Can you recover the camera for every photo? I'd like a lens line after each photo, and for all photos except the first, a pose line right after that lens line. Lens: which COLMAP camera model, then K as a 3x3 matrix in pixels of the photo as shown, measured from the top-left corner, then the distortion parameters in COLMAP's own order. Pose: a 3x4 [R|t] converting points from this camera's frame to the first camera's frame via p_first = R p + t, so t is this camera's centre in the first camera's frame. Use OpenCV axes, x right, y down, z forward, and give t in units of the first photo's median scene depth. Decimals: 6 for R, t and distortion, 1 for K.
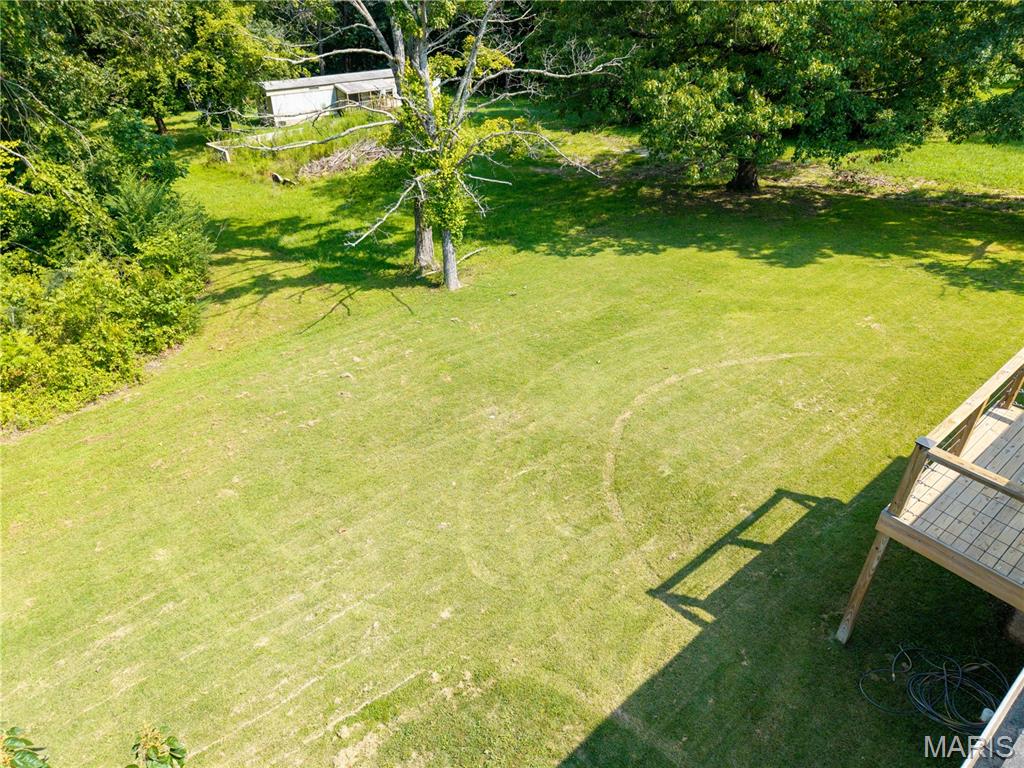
lens RADIAL K [[676.9, 0, 512.0], [0, 676.9, 384.0], [0, 0, 1]] dist [0.004854, -0.001787]
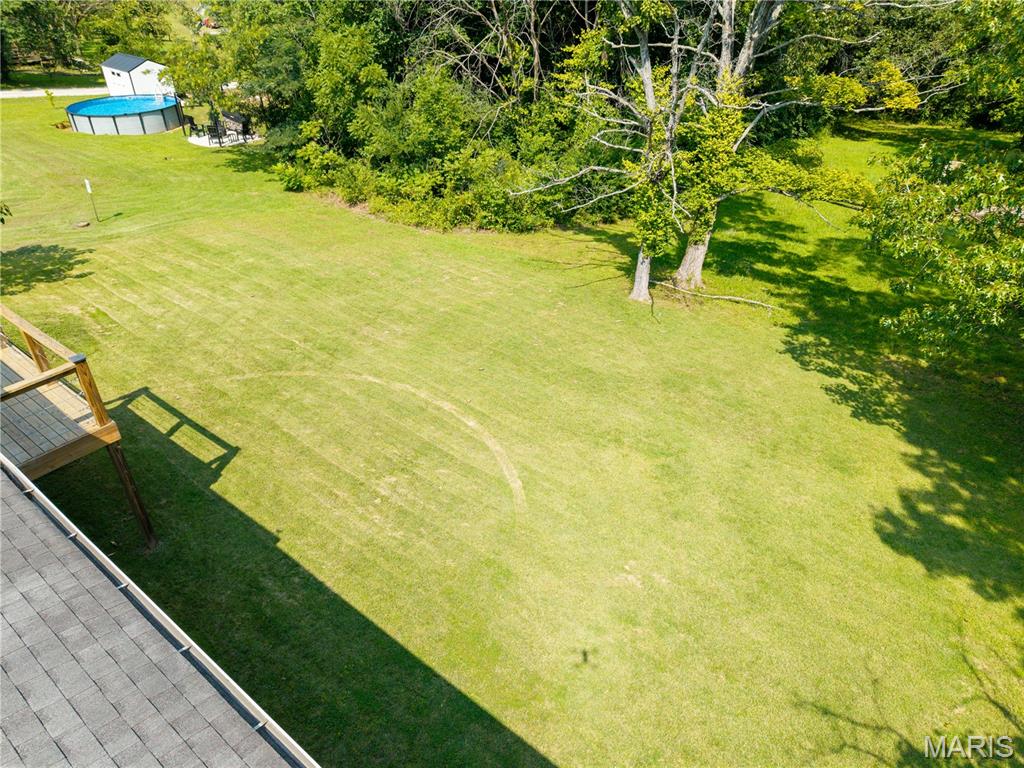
lens RADIAL K [[676.9, 0, 512.0], [0, 676.9, 384.0], [0, 0, 1]] dist [0.004854, -0.001787]
pose [[0.195801, 0.531012, -0.824432, 0.667100], [-0.530932, 0.764232, 0.366142, -0.278407], [0.824483, 0.366027, 0.431569, 0.435808]]
